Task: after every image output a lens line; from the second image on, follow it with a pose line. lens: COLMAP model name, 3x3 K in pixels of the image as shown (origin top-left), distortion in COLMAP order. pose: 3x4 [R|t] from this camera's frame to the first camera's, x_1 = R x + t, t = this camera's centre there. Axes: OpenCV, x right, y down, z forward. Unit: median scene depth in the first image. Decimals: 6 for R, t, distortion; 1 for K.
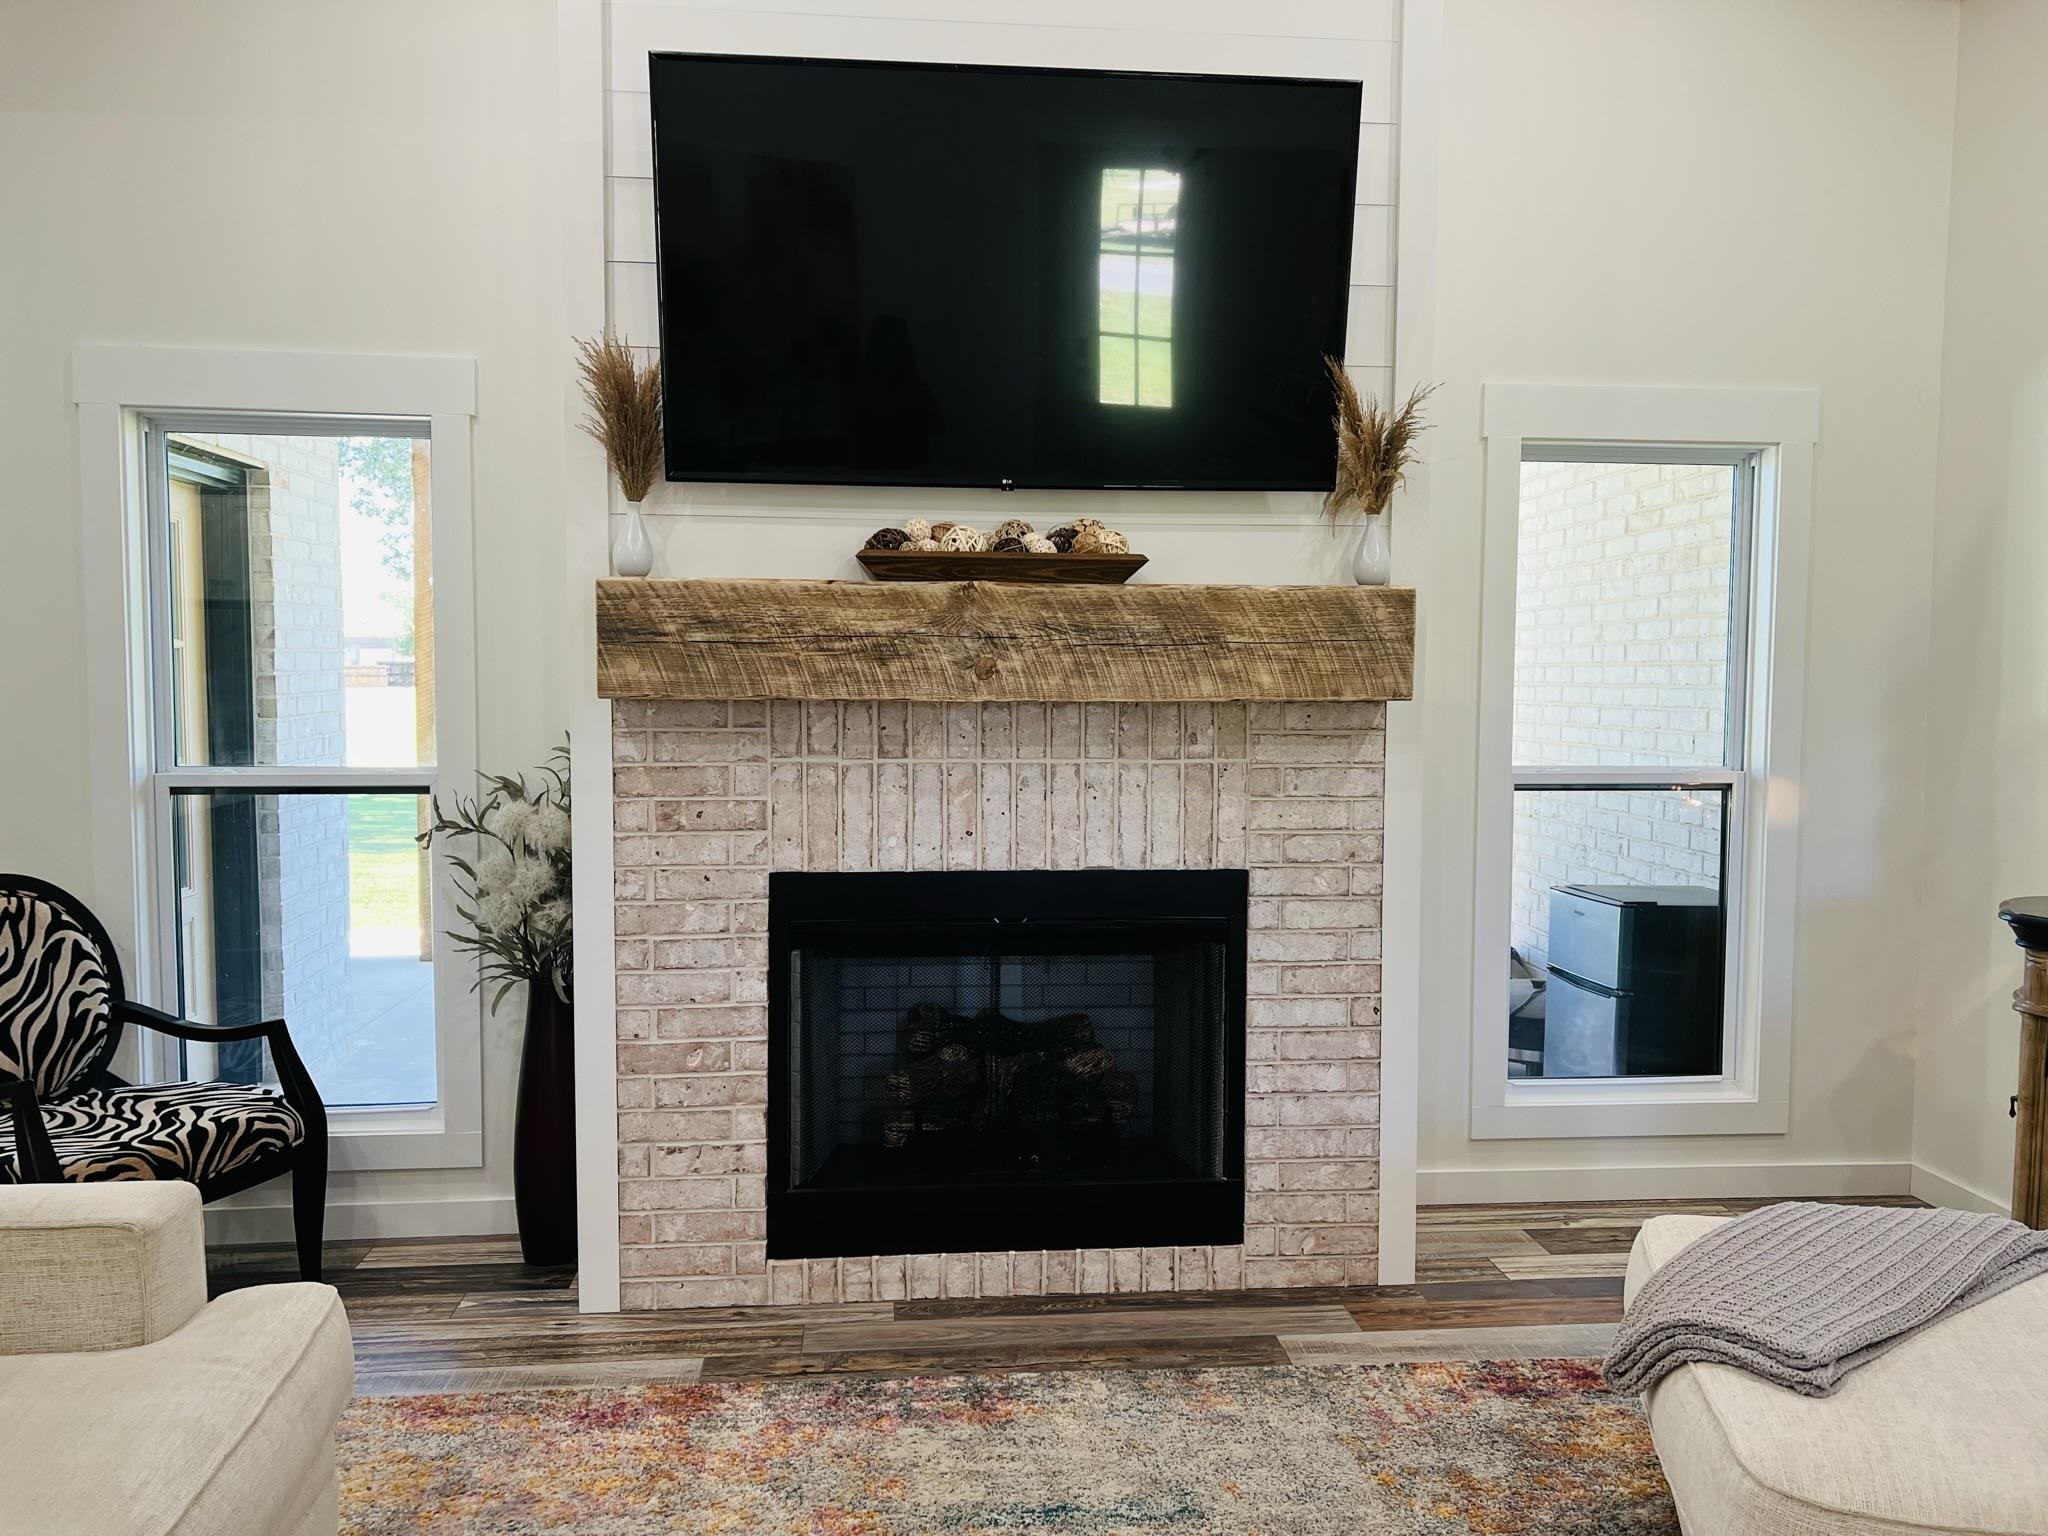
lens RADIAL K [[1532.5, 0, 1024.0], [0, 1532.5, 768.0], [0, 0, 1]] dist [0.119299, -0.171745]
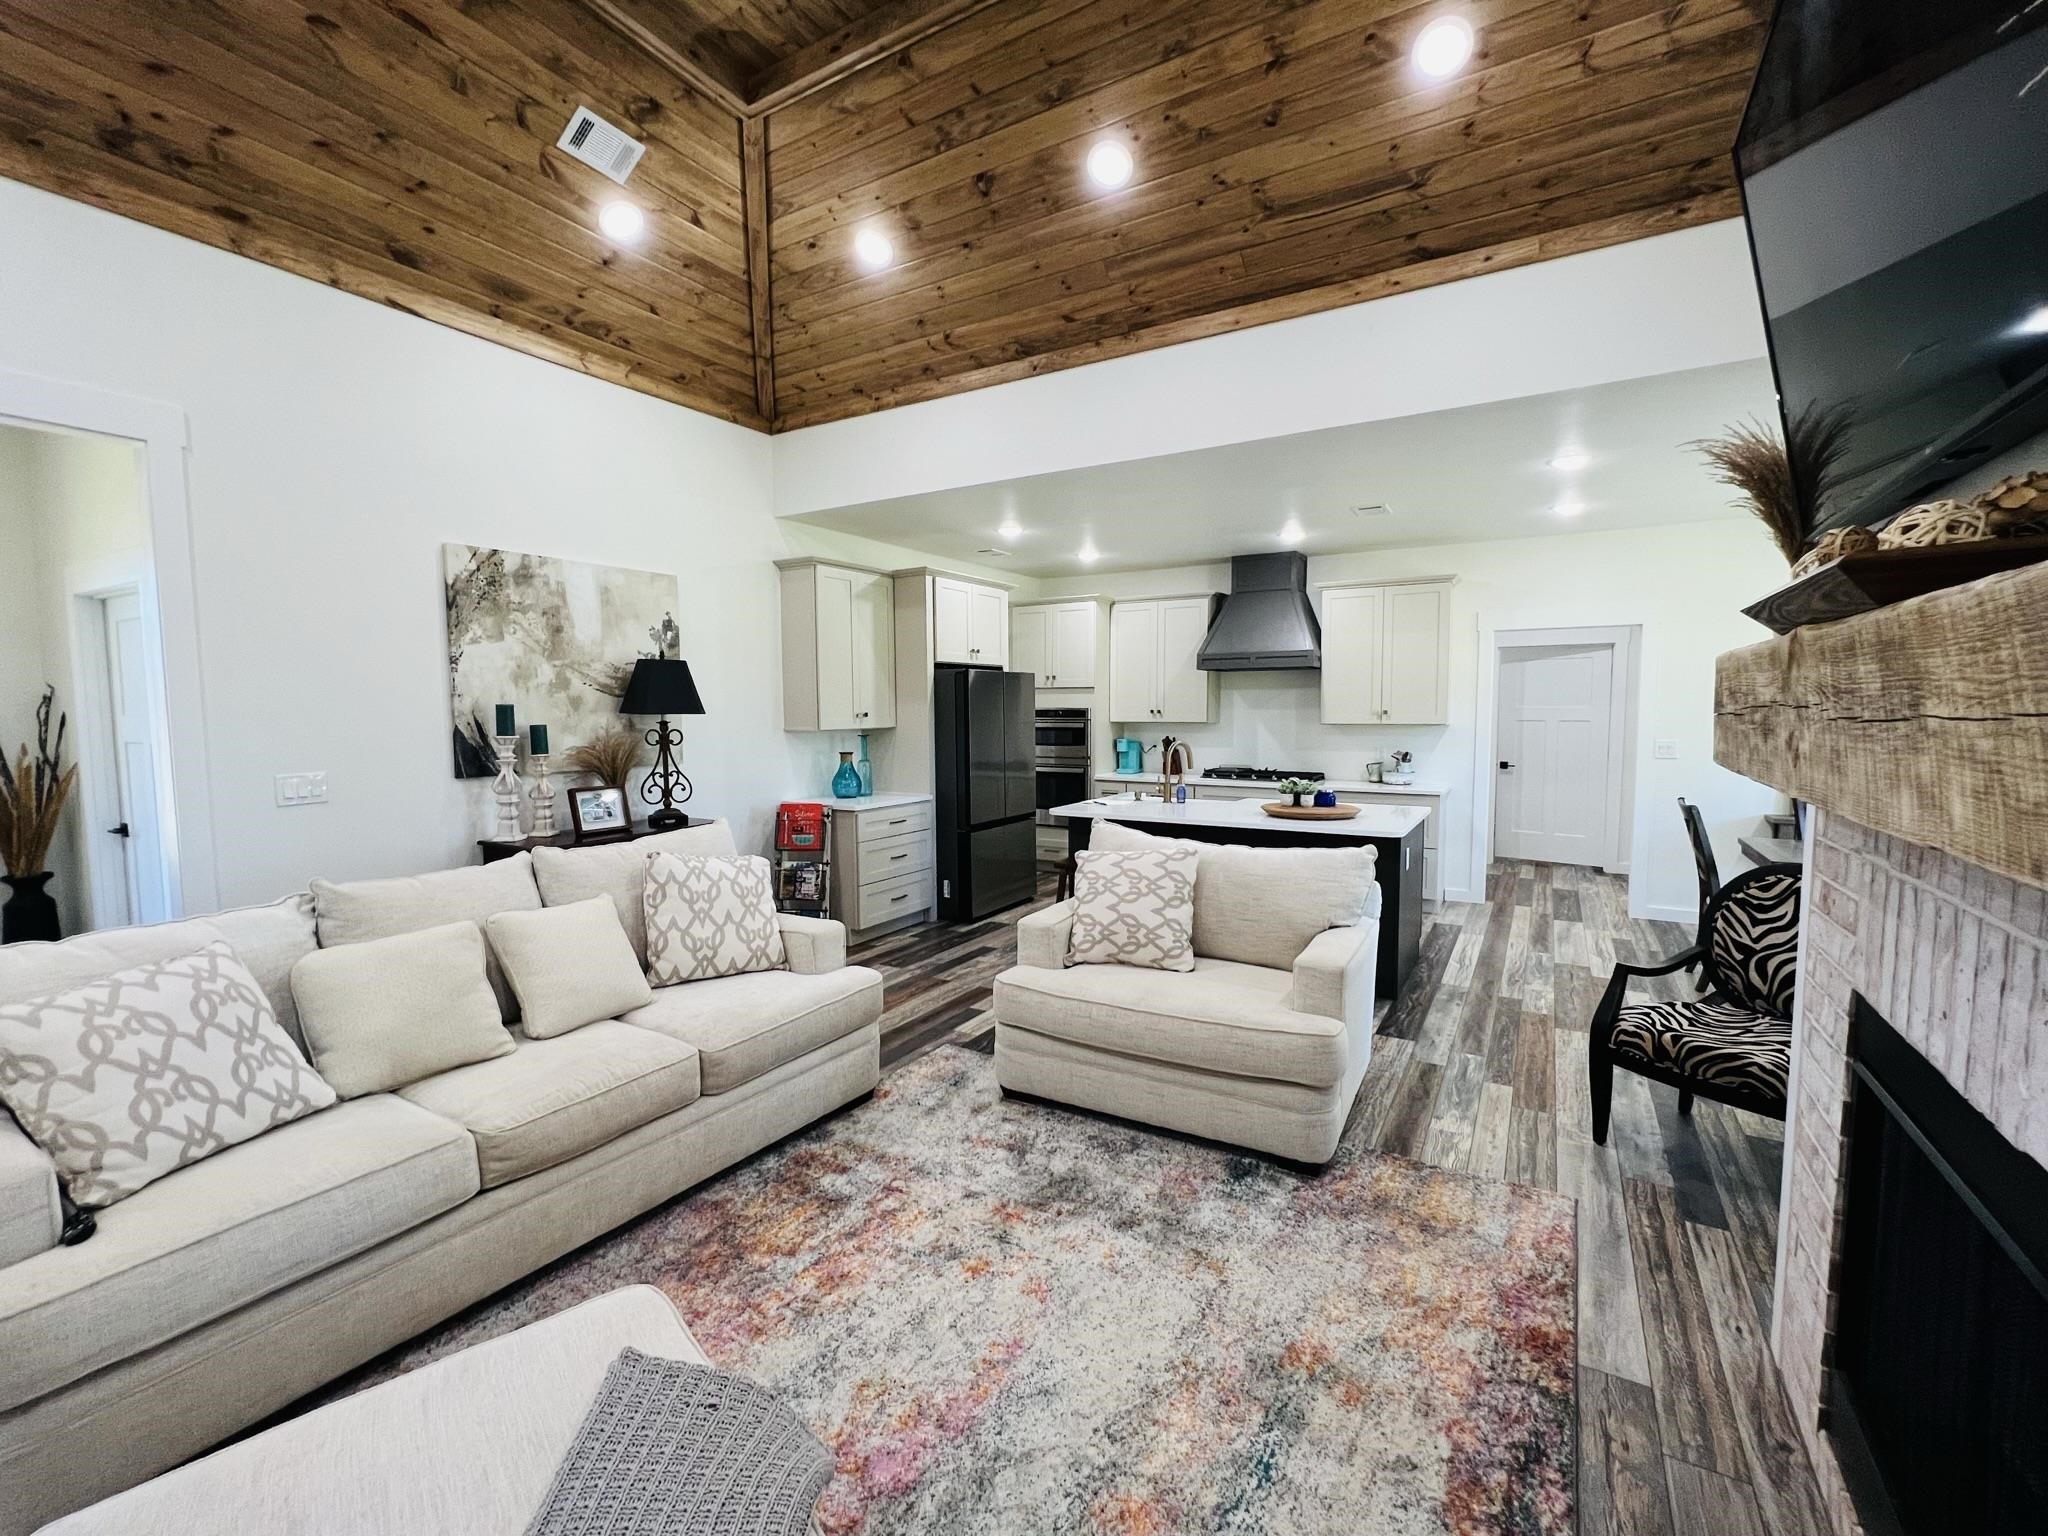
lens RADIAL K [[881.6, 0, 1024.0], [0, 881.6, 768.0], [0, 0, 1]] dist [0.000746, 0.000433]
pose [[-0.596295, 0.055582, -0.800839, 0.473766], [-0.049108, 0.993206, 0.105499, -0.078451], [0.801262, 0.102236, -0.589514, 0.900540]]
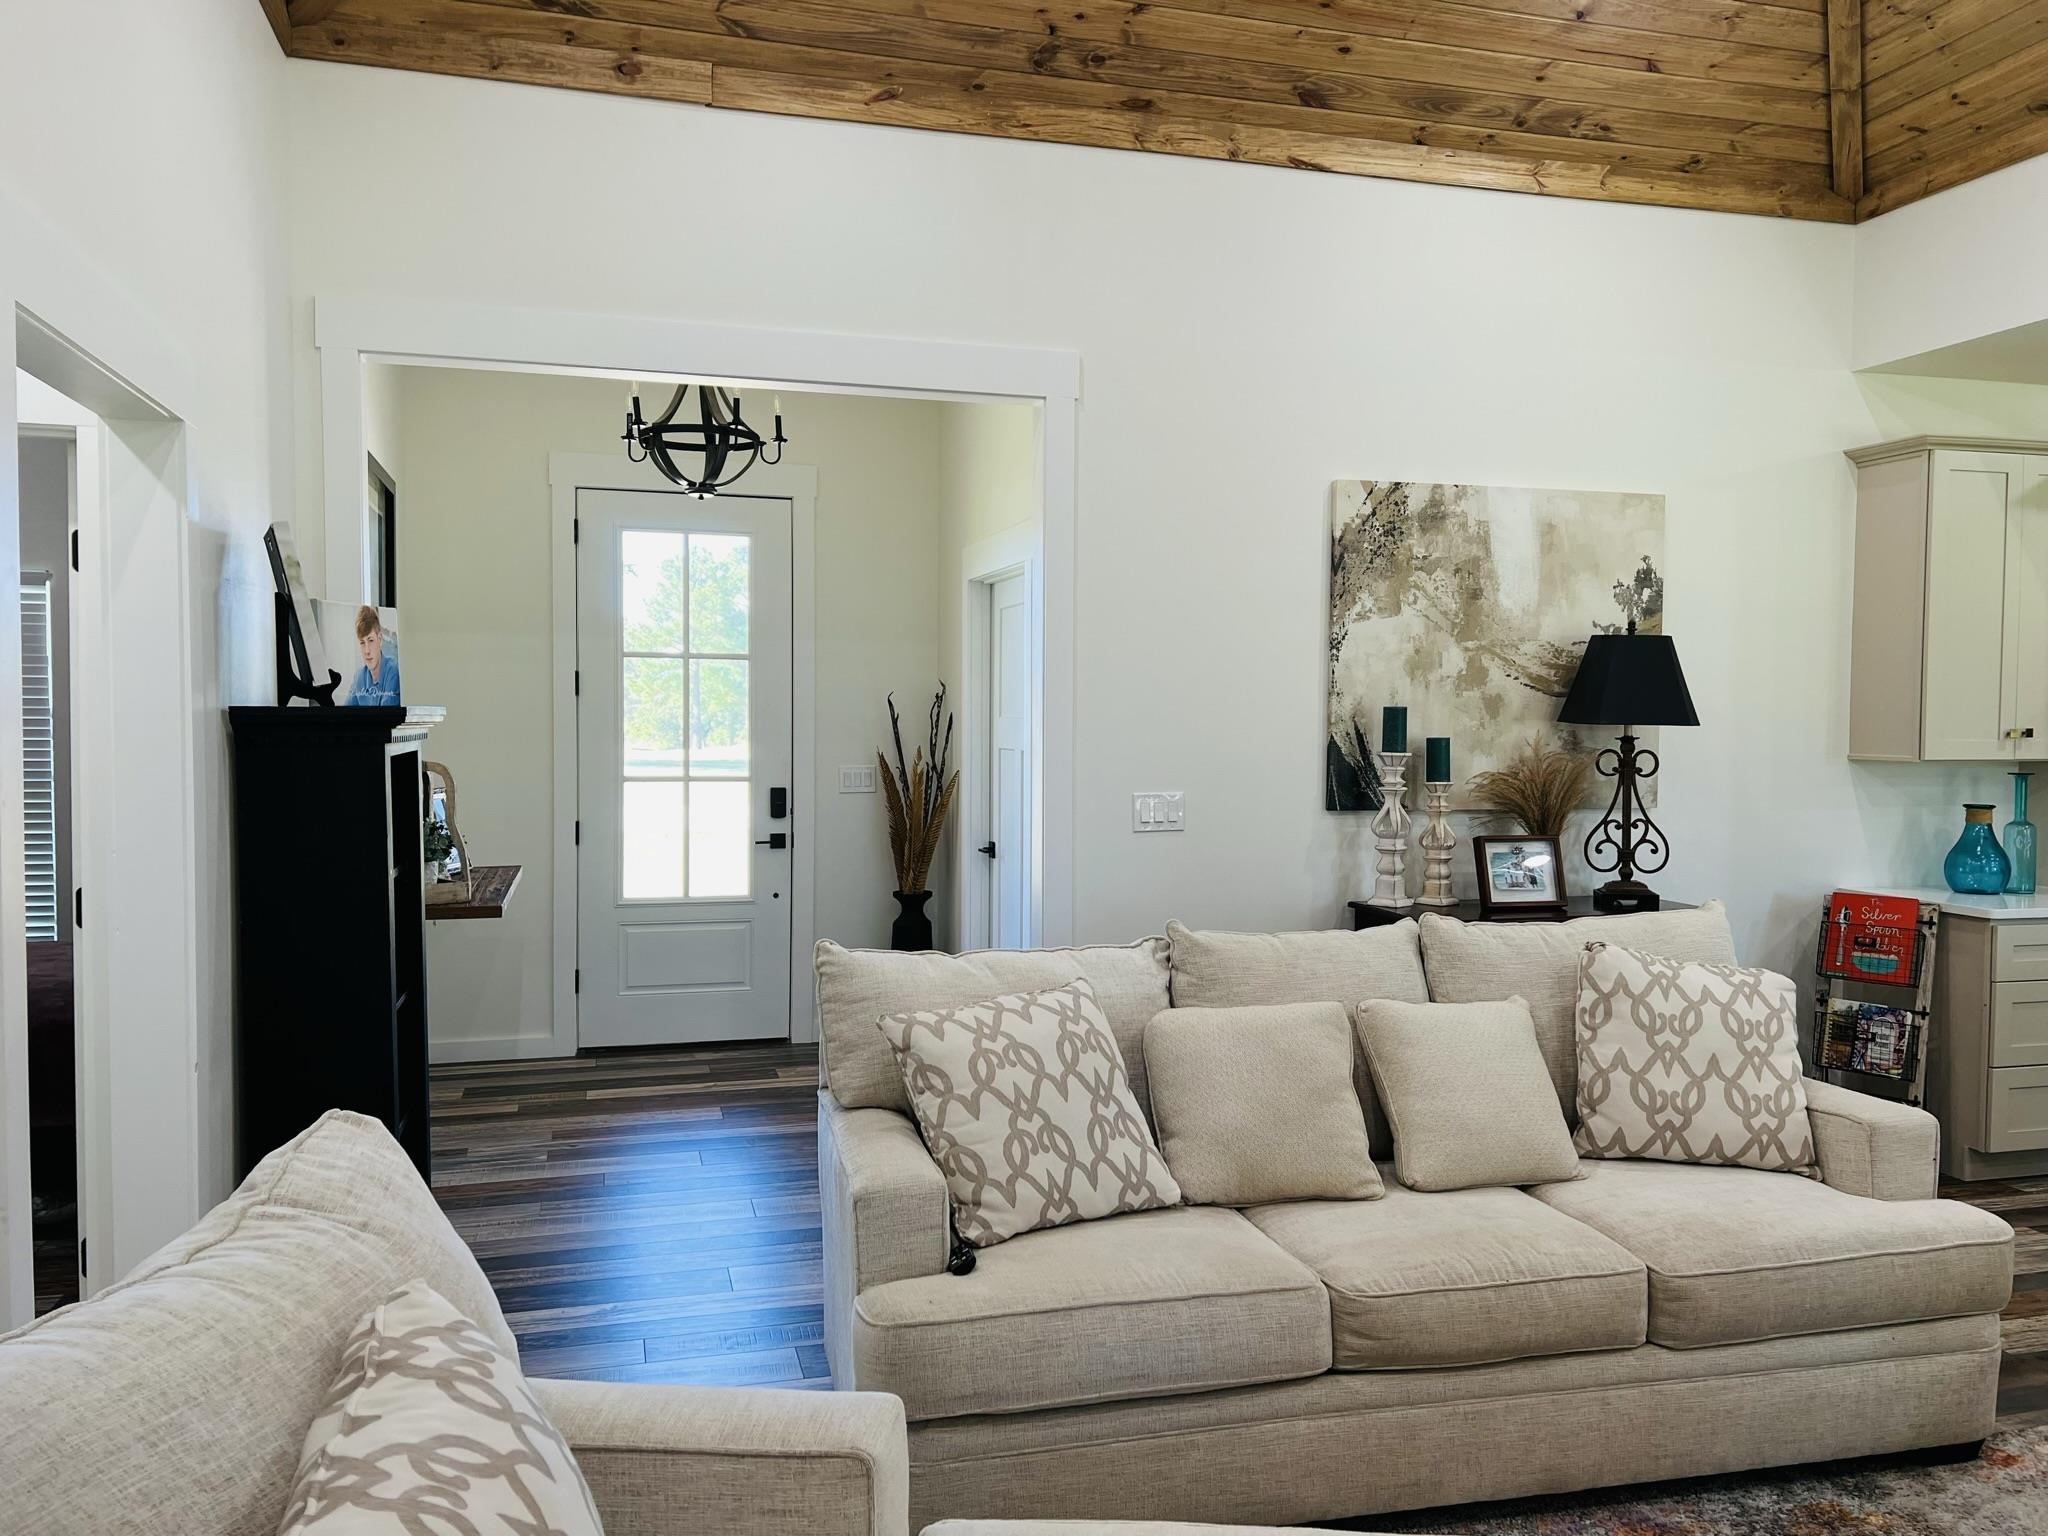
lens RADIAL K [[1538.9, 0, 1024.0], [0, 1538.9, 768.0], [0, 0, 1]] dist [0.066763, -0.079832]
pose [[-0.985990, -0.006802, -0.166668, 0.510792], [-0.023465, 0.994889, 0.098212, -0.079462], [0.165148, 0.100747, -0.981110, 0.980388]]
